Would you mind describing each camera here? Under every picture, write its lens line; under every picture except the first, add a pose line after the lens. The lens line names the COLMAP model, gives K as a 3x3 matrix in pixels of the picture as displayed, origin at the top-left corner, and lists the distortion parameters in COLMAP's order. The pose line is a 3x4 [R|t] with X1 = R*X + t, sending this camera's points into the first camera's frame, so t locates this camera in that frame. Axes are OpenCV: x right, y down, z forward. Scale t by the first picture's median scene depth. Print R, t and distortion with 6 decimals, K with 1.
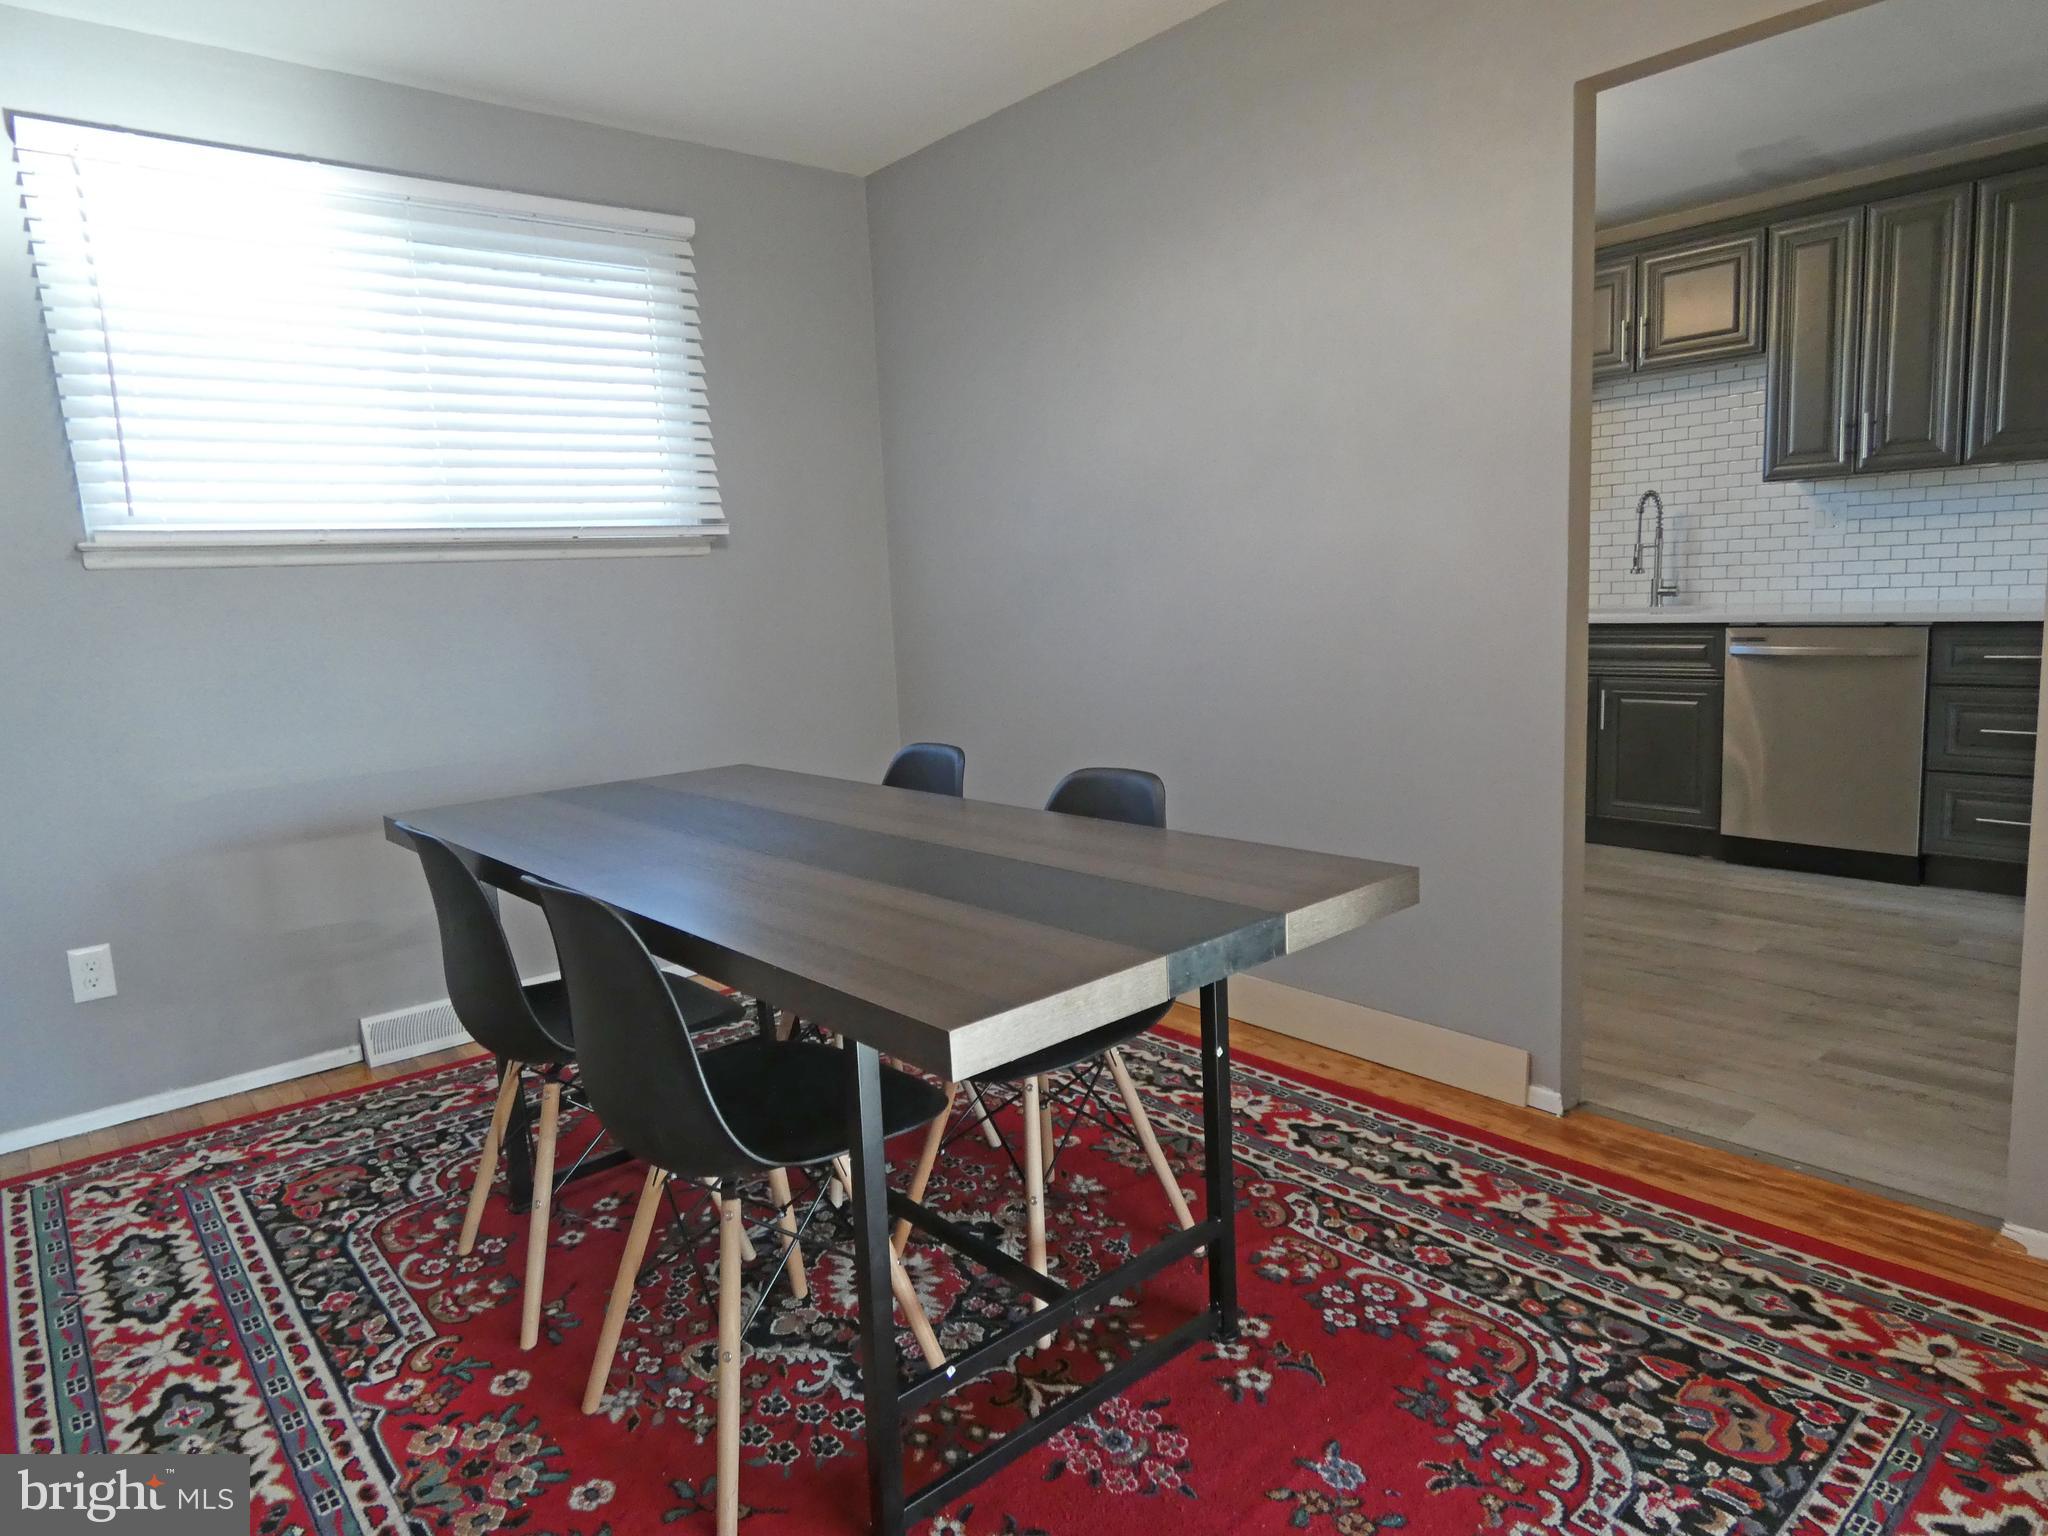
lens RADIAL K [[1234.1, 0, 1031.8], [0, 1234.1, 758.7], [0, 0, 1]] dist [-0.010005, 0.002381]
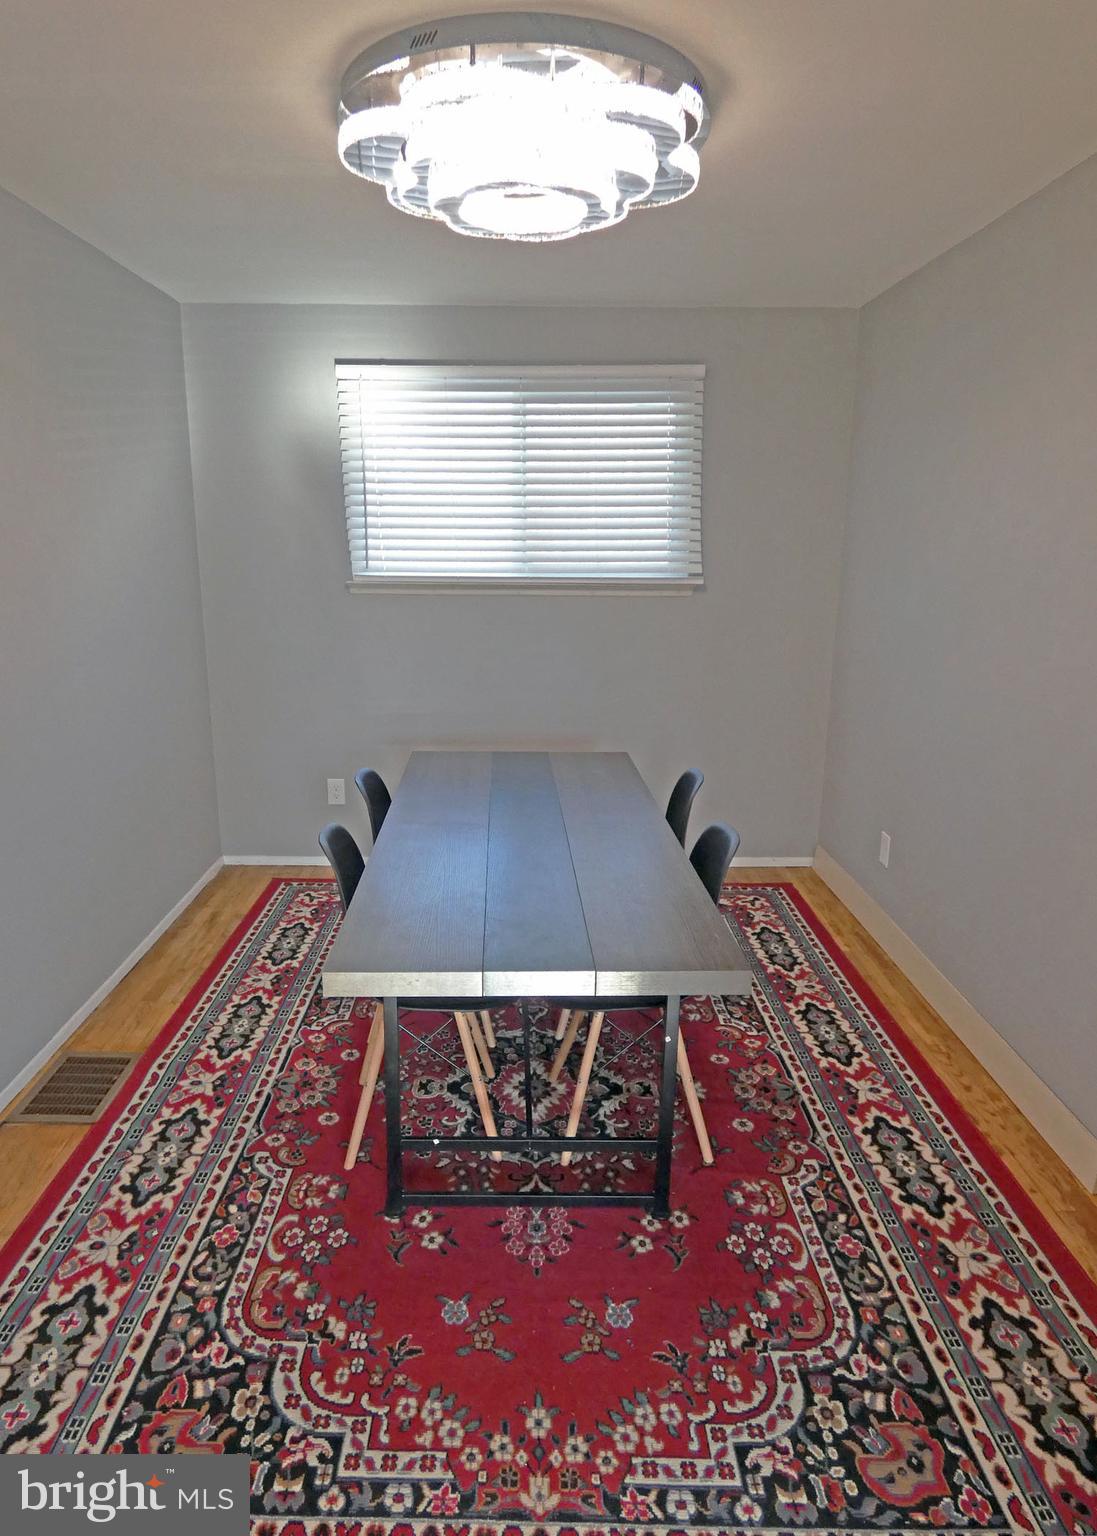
lens RADIAL K [[942.5, 0, 542.3], [0, 942.5, 760.7], [0, 0, 1]] dist [-0.018229, 0.008966]
pose [[0.751560, 0.207024, -0.626338, 0.671877], [-0.132872, 0.977527, 0.163667, -0.257879], [0.646145, -0.039783, 0.762177, 0.039166]]
